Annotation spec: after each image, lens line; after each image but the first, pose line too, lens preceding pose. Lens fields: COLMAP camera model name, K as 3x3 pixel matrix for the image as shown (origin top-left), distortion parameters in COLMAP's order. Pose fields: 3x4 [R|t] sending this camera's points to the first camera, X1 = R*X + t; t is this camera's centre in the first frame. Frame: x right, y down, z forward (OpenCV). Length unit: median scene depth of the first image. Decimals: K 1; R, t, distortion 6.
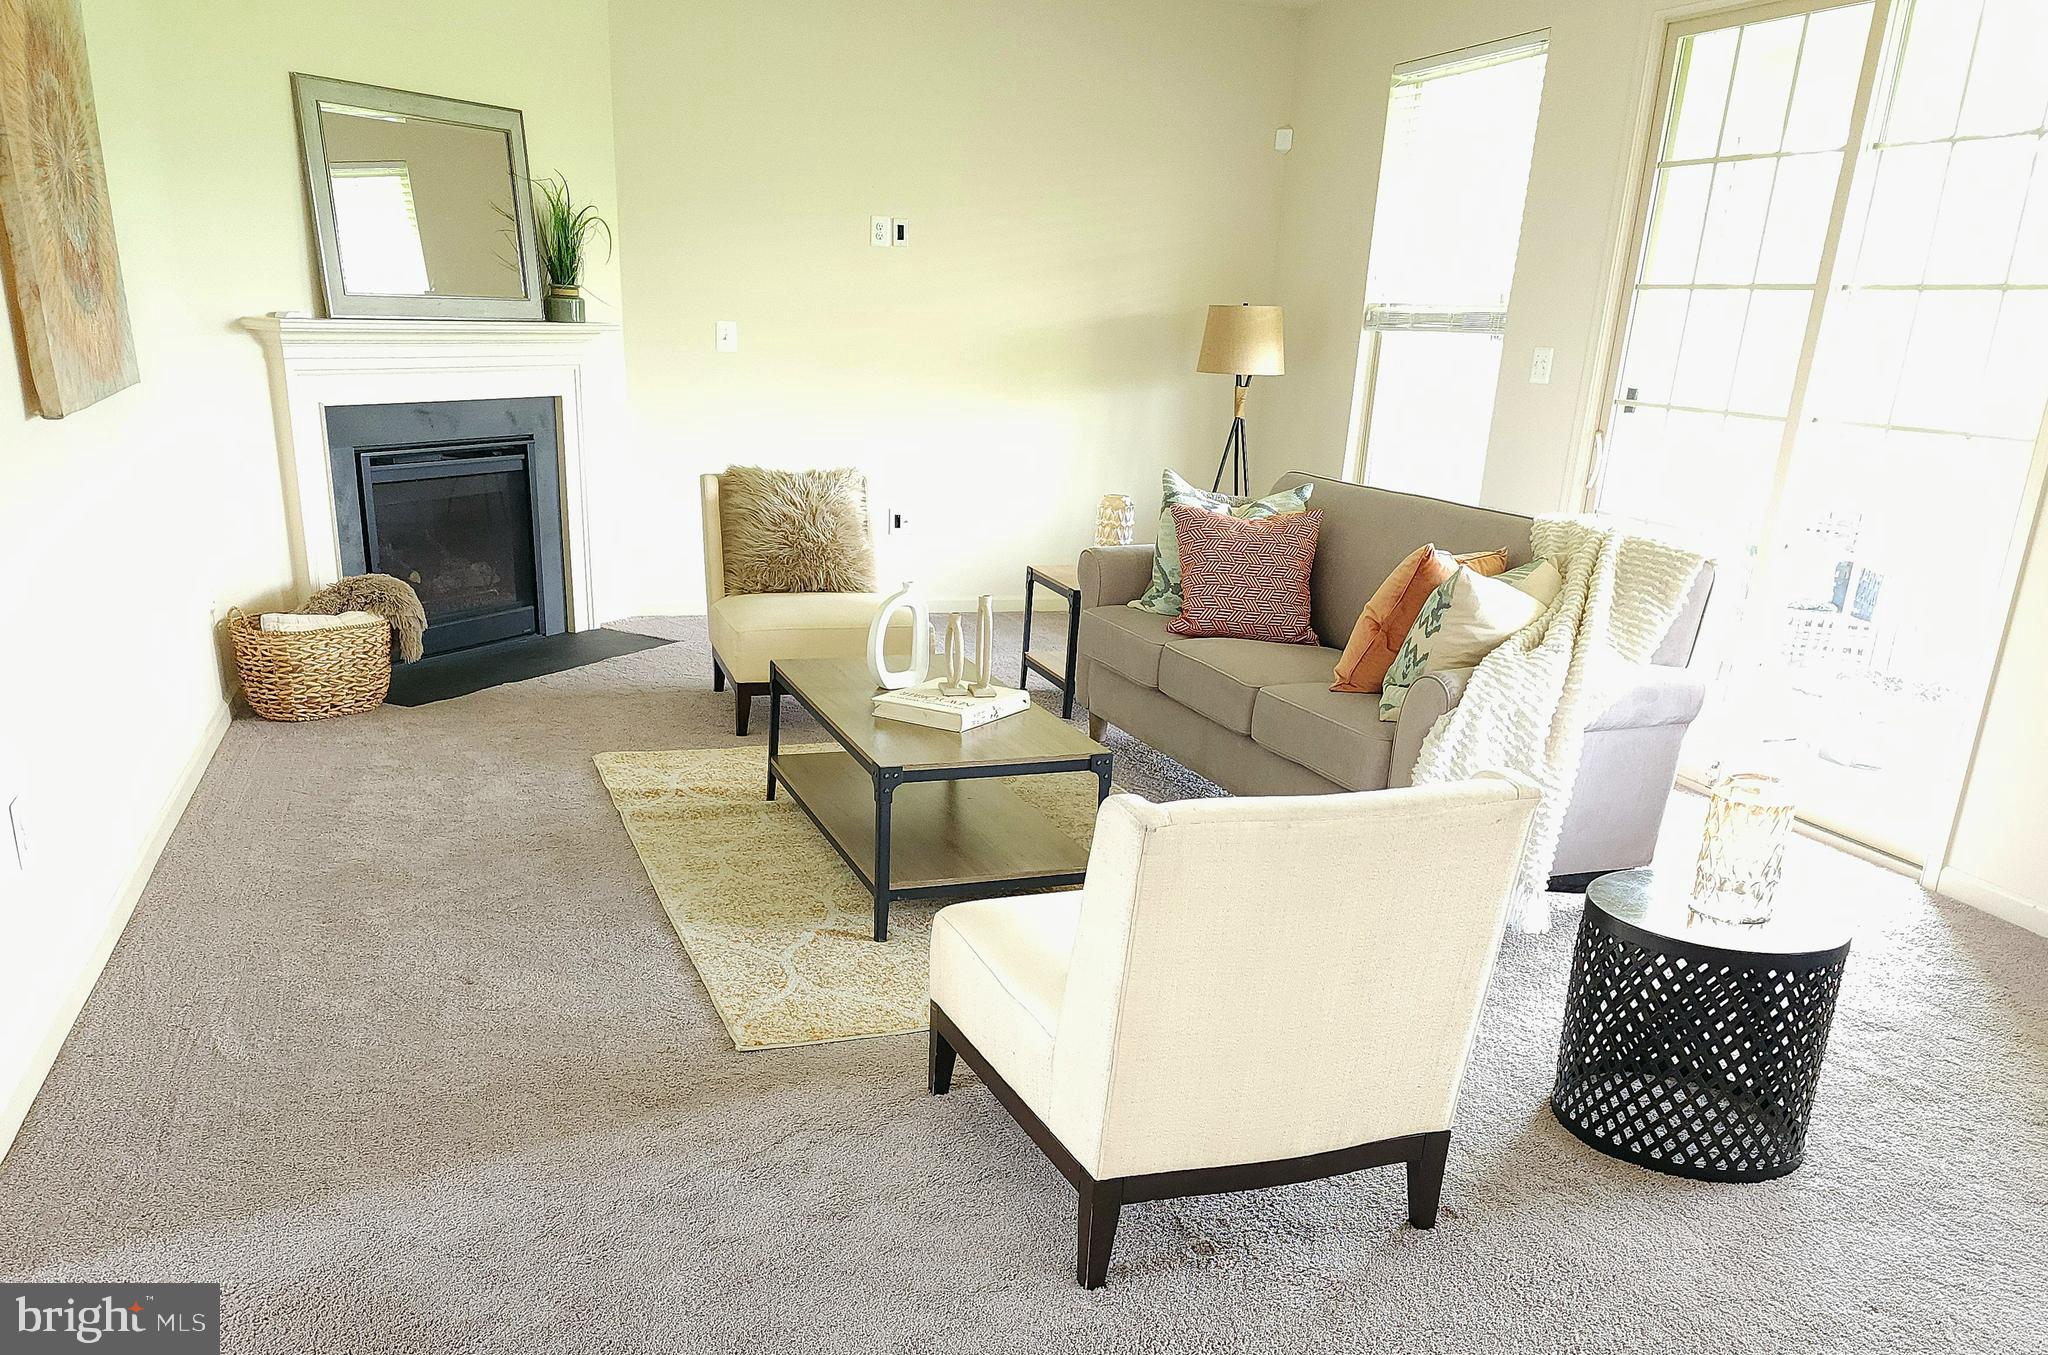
lens RADIAL K [[1544.2, 0, 1024.0], [0, 1544.2, 677.5], [0, 0, 1]] dist [0.001605, 0.000495]
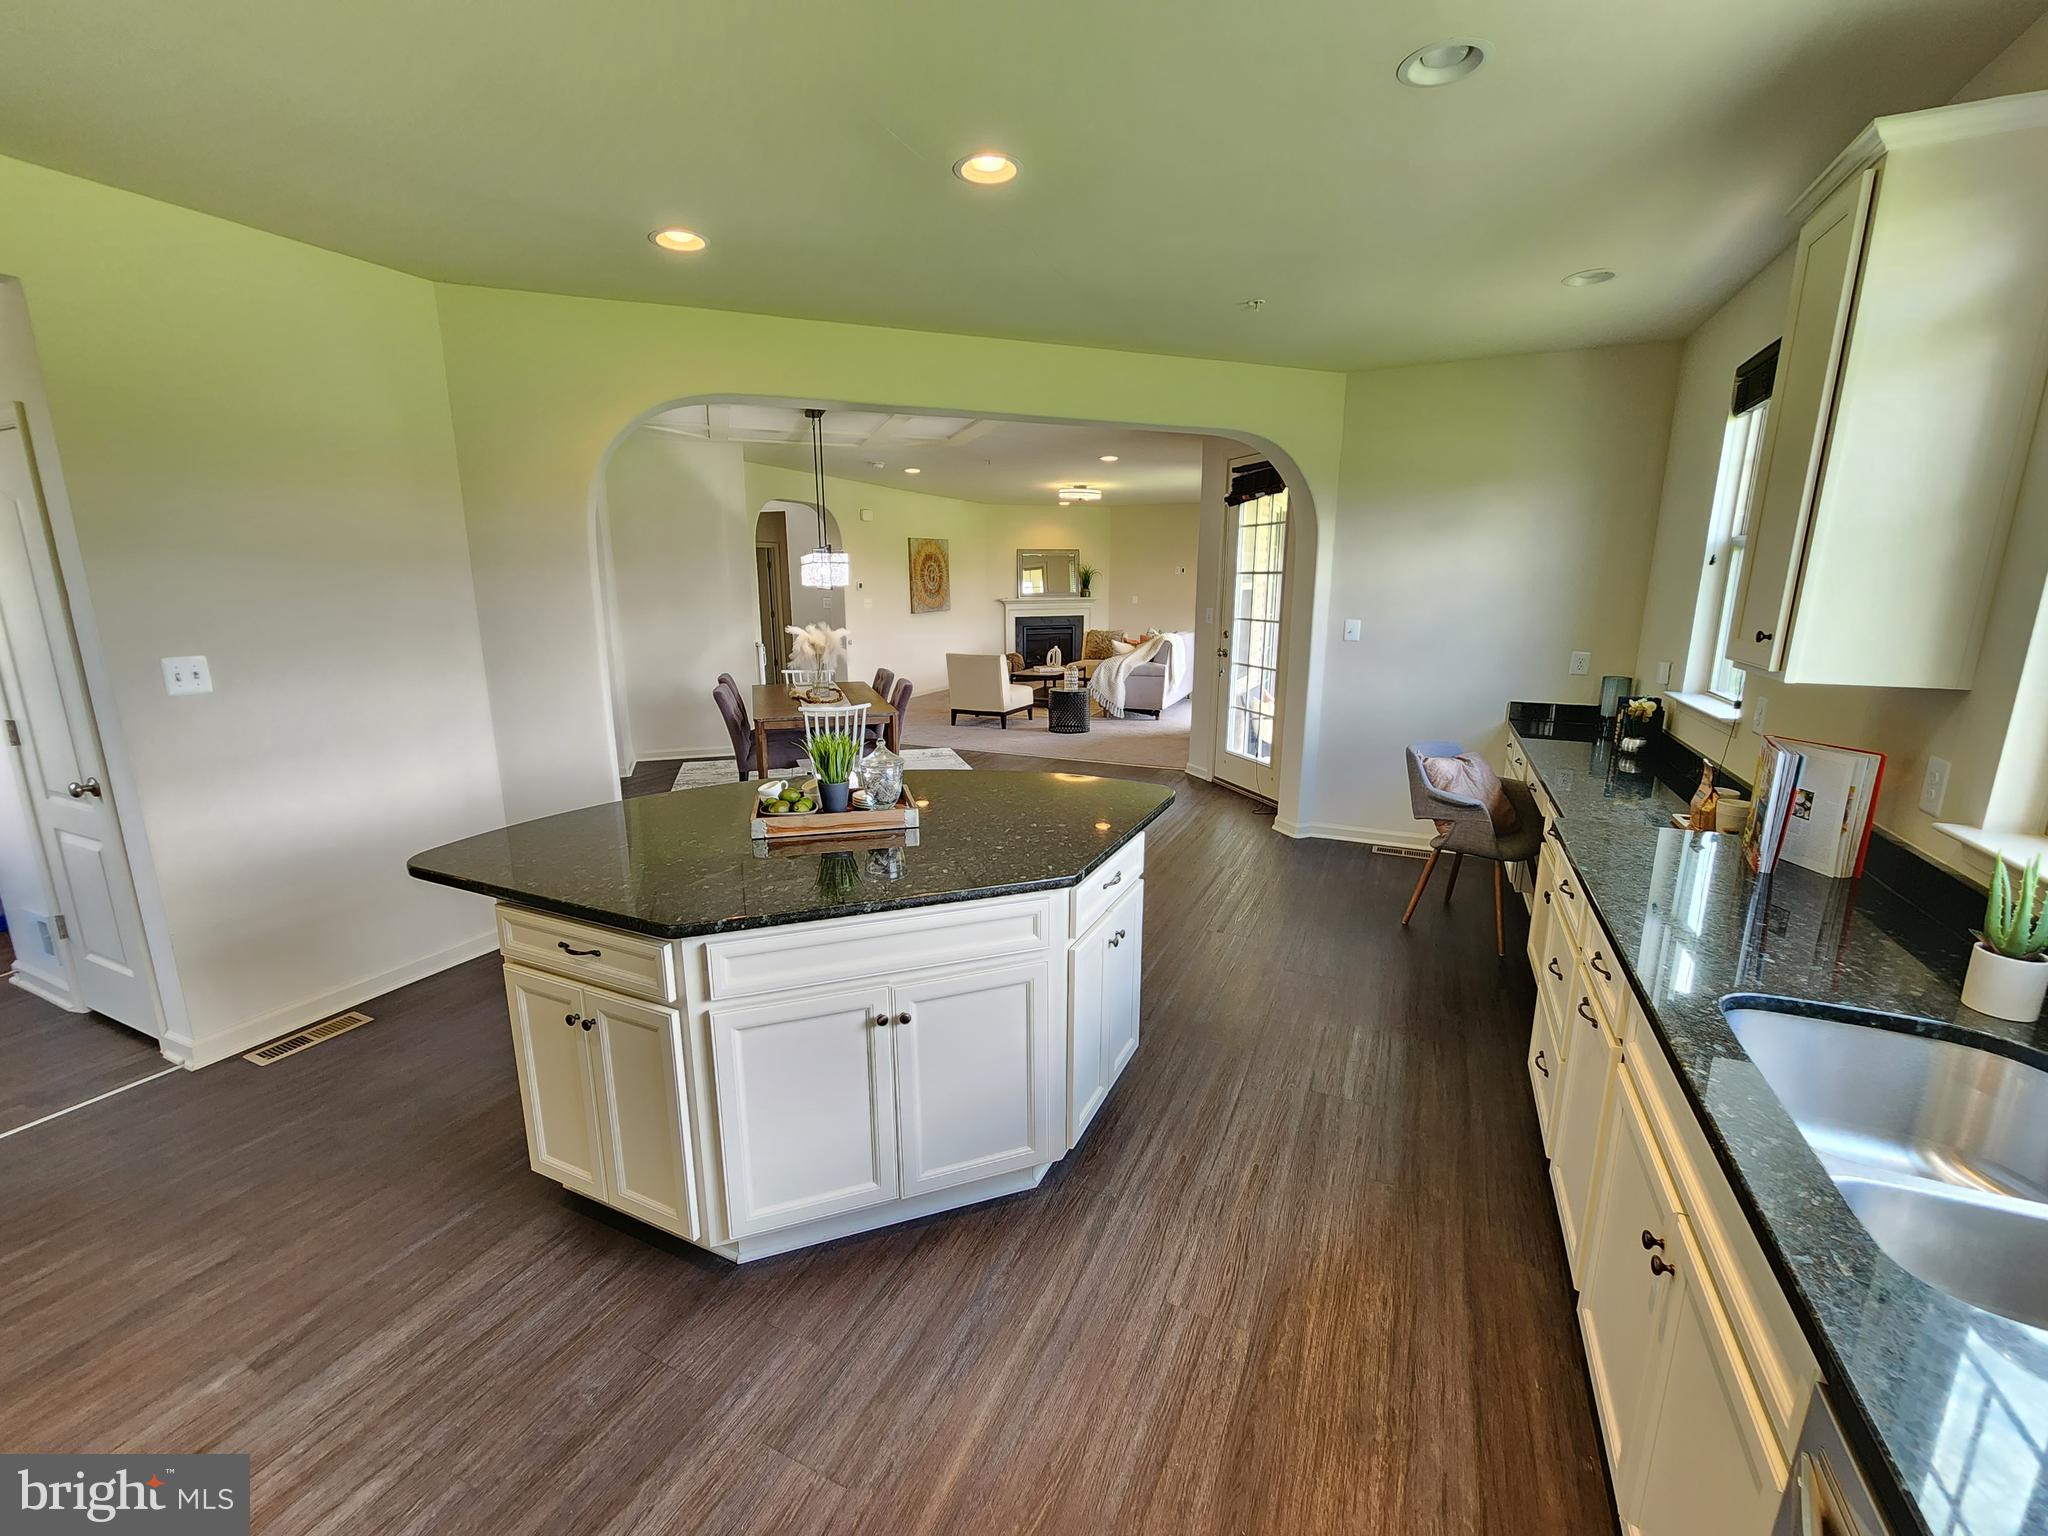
lens RADIAL K [[842.5, 0, 1029.7], [0, 842.5, 767.2], [0, 0, 1]] dist [-0.005555, -0.000926]
pose [[0.705276, 0.107962, -0.700664, 1.362834], [-0.127953, 0.991490, 0.023978, 0.206012], [0.697290, 0.072741, 0.713089, -0.764834]]
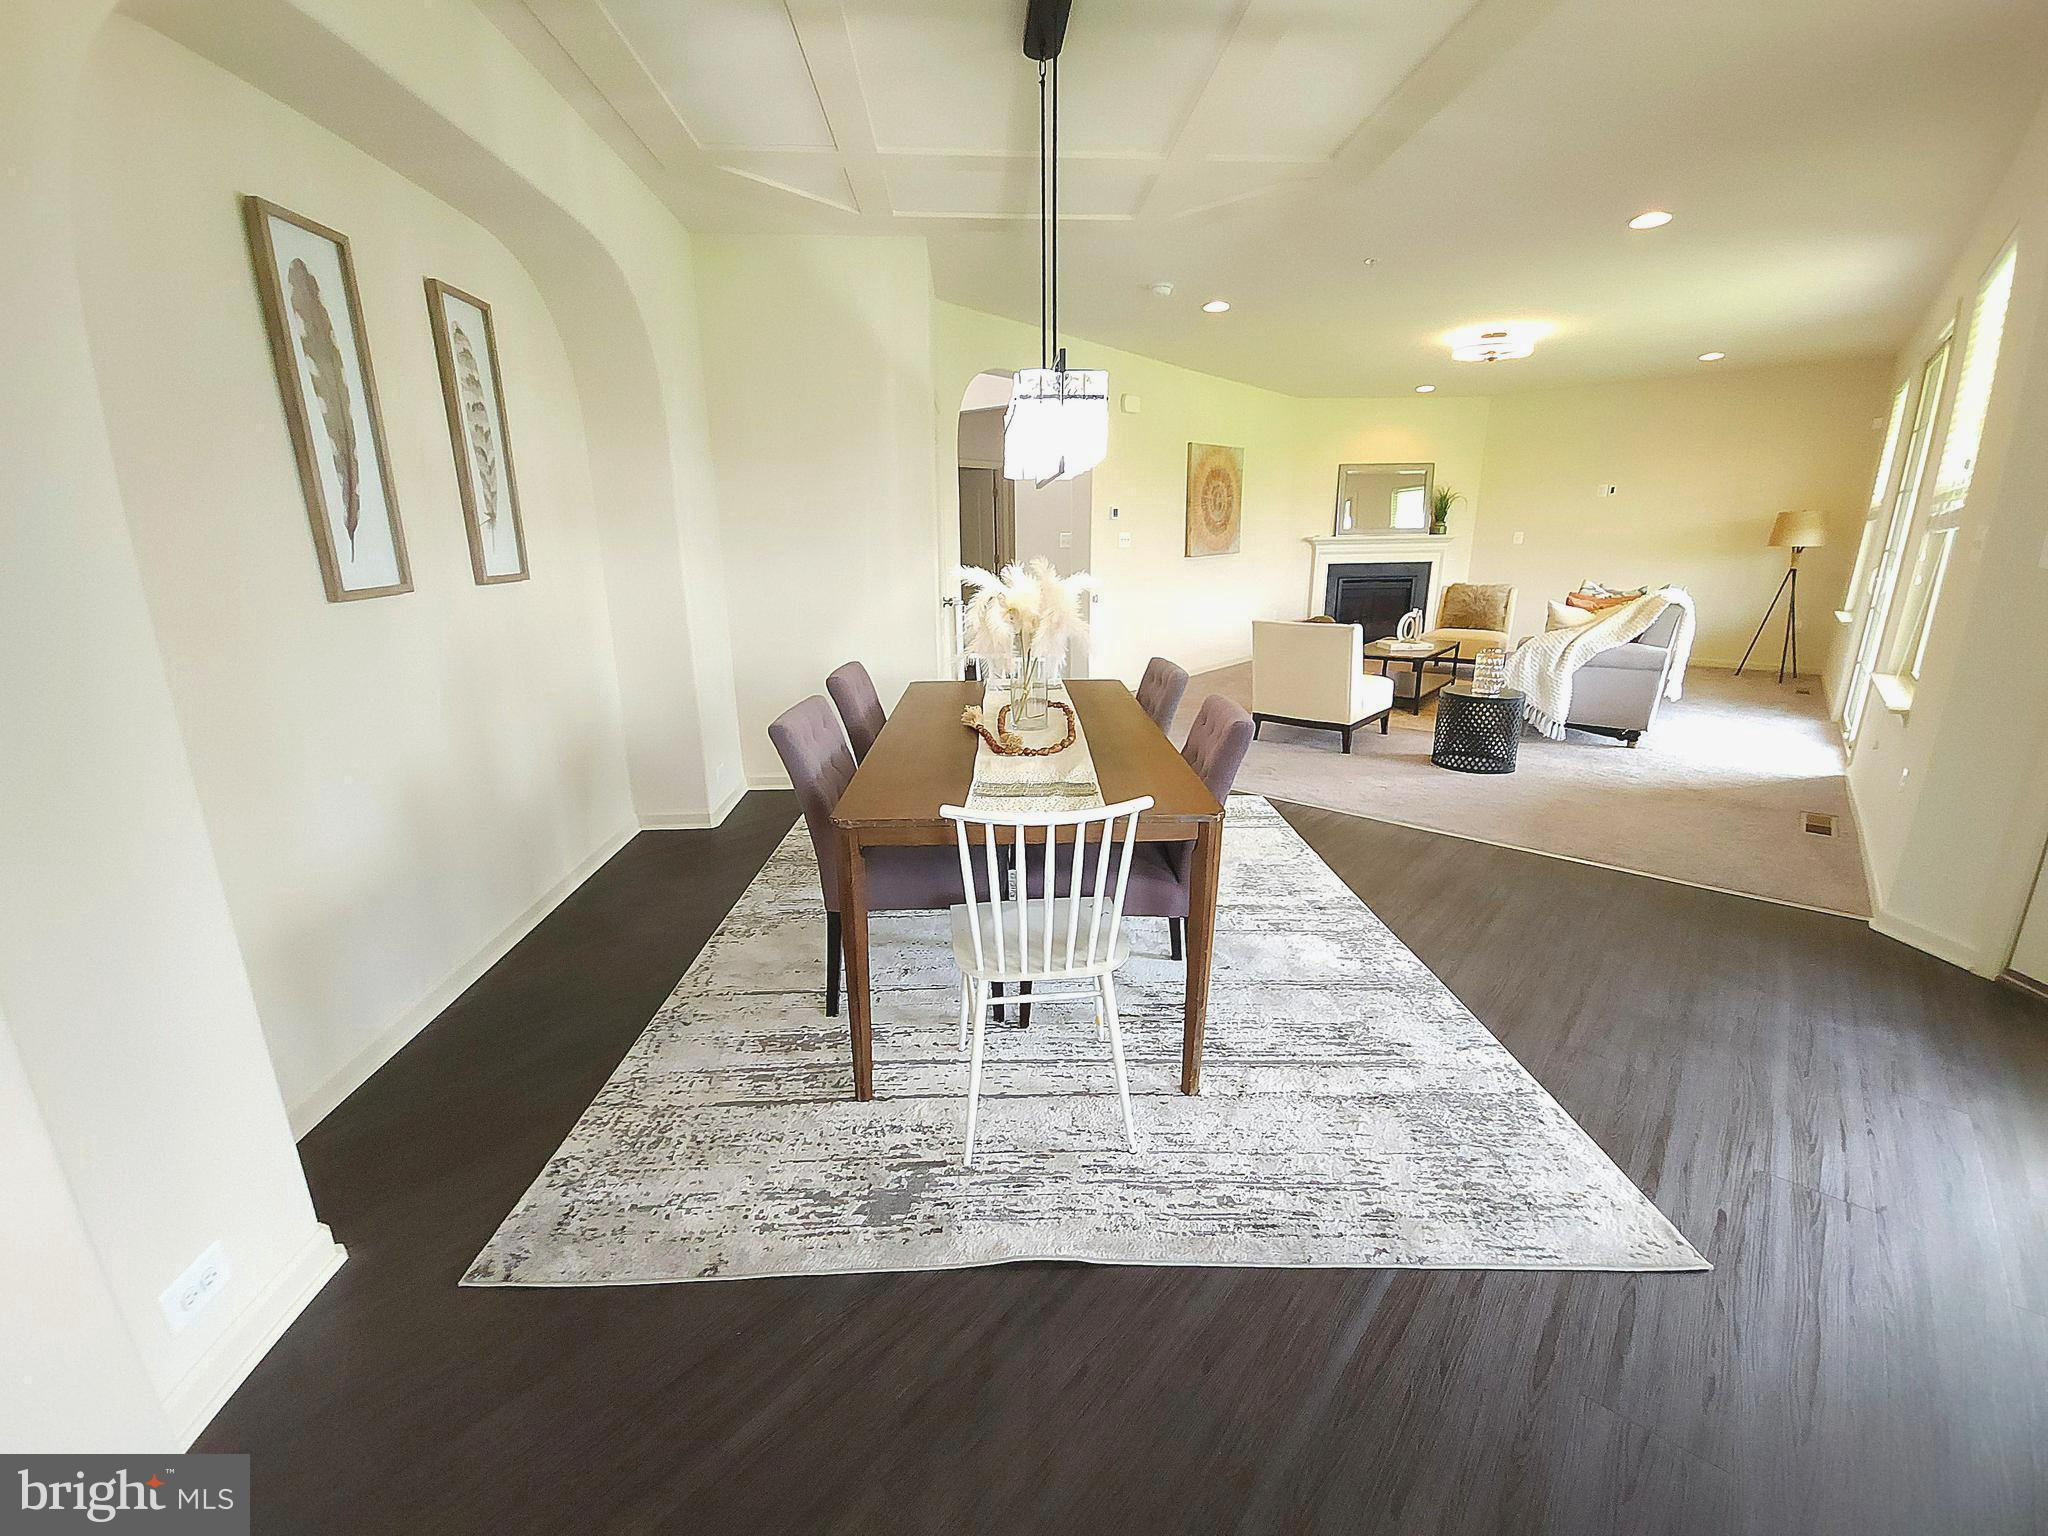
lens RADIAL K [[832.5, 0, 1029.1], [0, 832.5, 761.1], [0, 0, 1]] dist [-0.001298, -0.000416]
pose [[0.478852, 0.184087, -0.858378, 0.813041], [-0.168888, 0.978821, 0.115701, 0.139028], [0.861497, 0.089566, 0.499800, -0.418993]]
